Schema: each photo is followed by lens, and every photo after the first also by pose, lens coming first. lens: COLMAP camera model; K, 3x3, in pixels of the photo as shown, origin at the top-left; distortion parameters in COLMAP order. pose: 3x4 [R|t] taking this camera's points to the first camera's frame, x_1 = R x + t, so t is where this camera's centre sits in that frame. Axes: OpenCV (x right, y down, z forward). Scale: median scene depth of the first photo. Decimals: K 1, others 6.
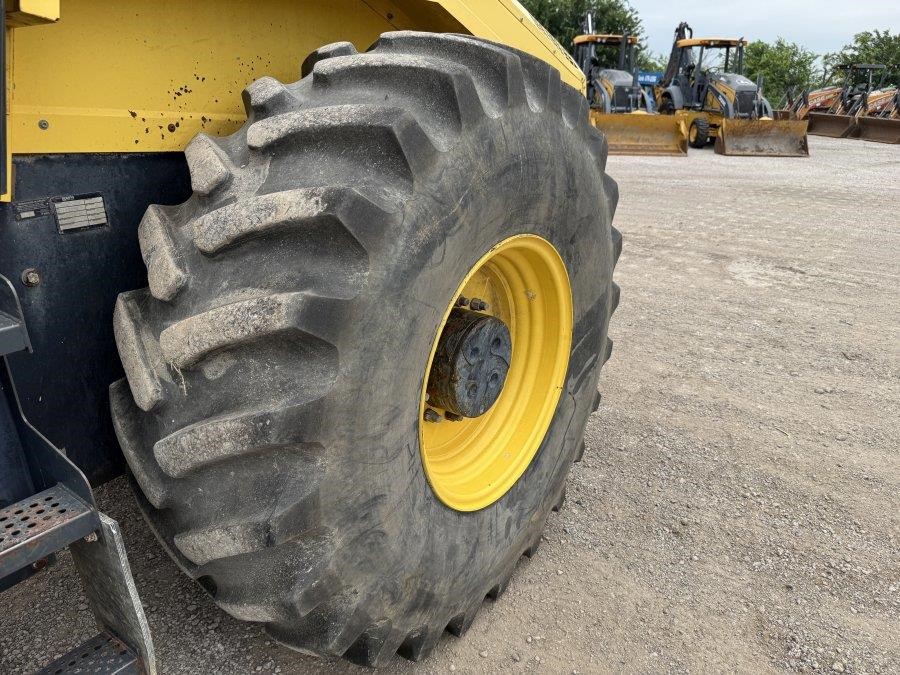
lens RADIAL K [[624.9, 0, 445.1], [0, 624.9, 338.6], [0, 0, 1]] dist [0.123180, -0.180865]
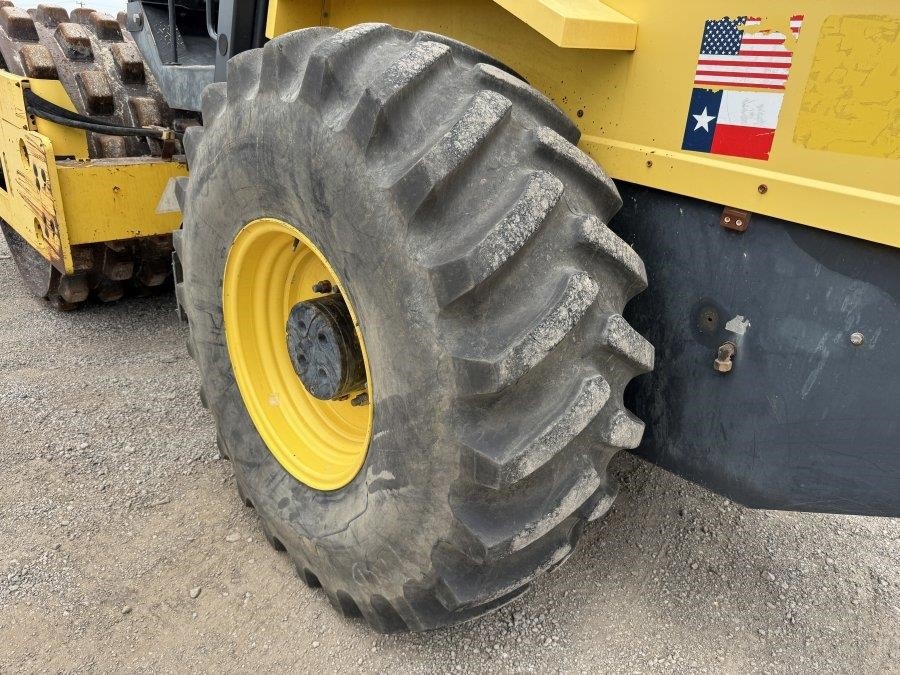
lens RADIAL K [[649.7, 0, 433.2], [0, 649.7, 352.4], [0, 0, 1]] dist [-0.007904, -0.004446]
pose [[-0.188768, 0.380973, -0.905111, 1.086534], [-0.398432, 0.812699, 0.425172, -0.531163], [0.897562, 0.440884, -0.001619, 1.313004]]
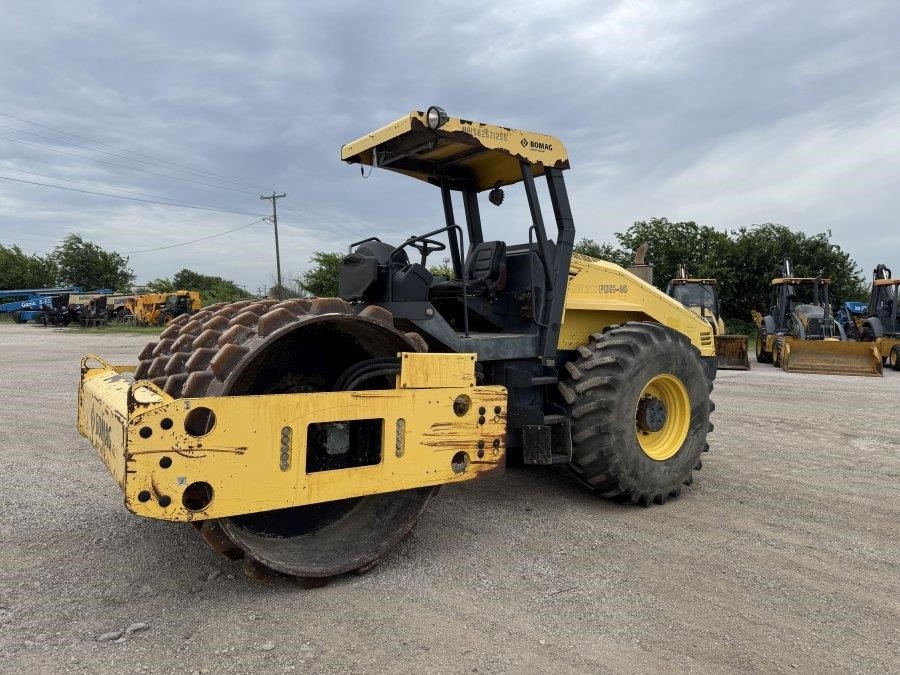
lens RADIAL K [[624.9, 0, 445.1], [0, 624.9, 338.6], [0, 0, 1]] dist [0.123180, -0.180865]
pose [[0.947139, 0.011423, -0.320620, 0.082686], [-0.116402, 0.943503, -0.310247, 0.895549], [0.298962, 0.331168, 0.894958, -2.618622]]
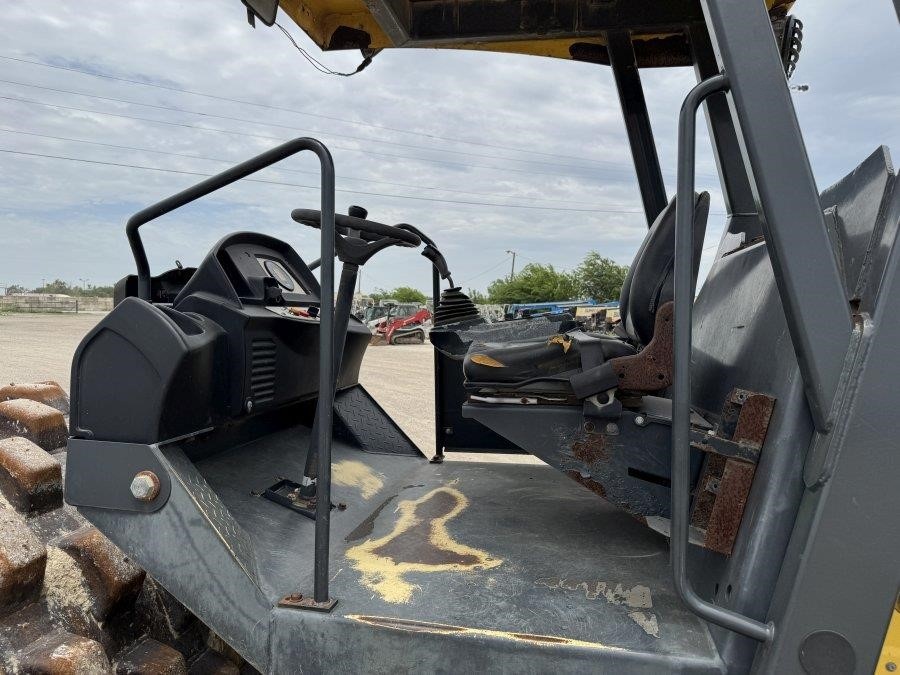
lens RADIAL K [[634.3, 0, 444.3], [0, 634.3, 322.5], [0, 0, 1]] dist [0.004066, 0.003075]
pose [[0.426284, 0.013458, -0.904489, -0.085463], [-0.348187, 0.925292, -0.150332, -0.351304], [0.834894, 0.379016, 0.399123, -0.062620]]
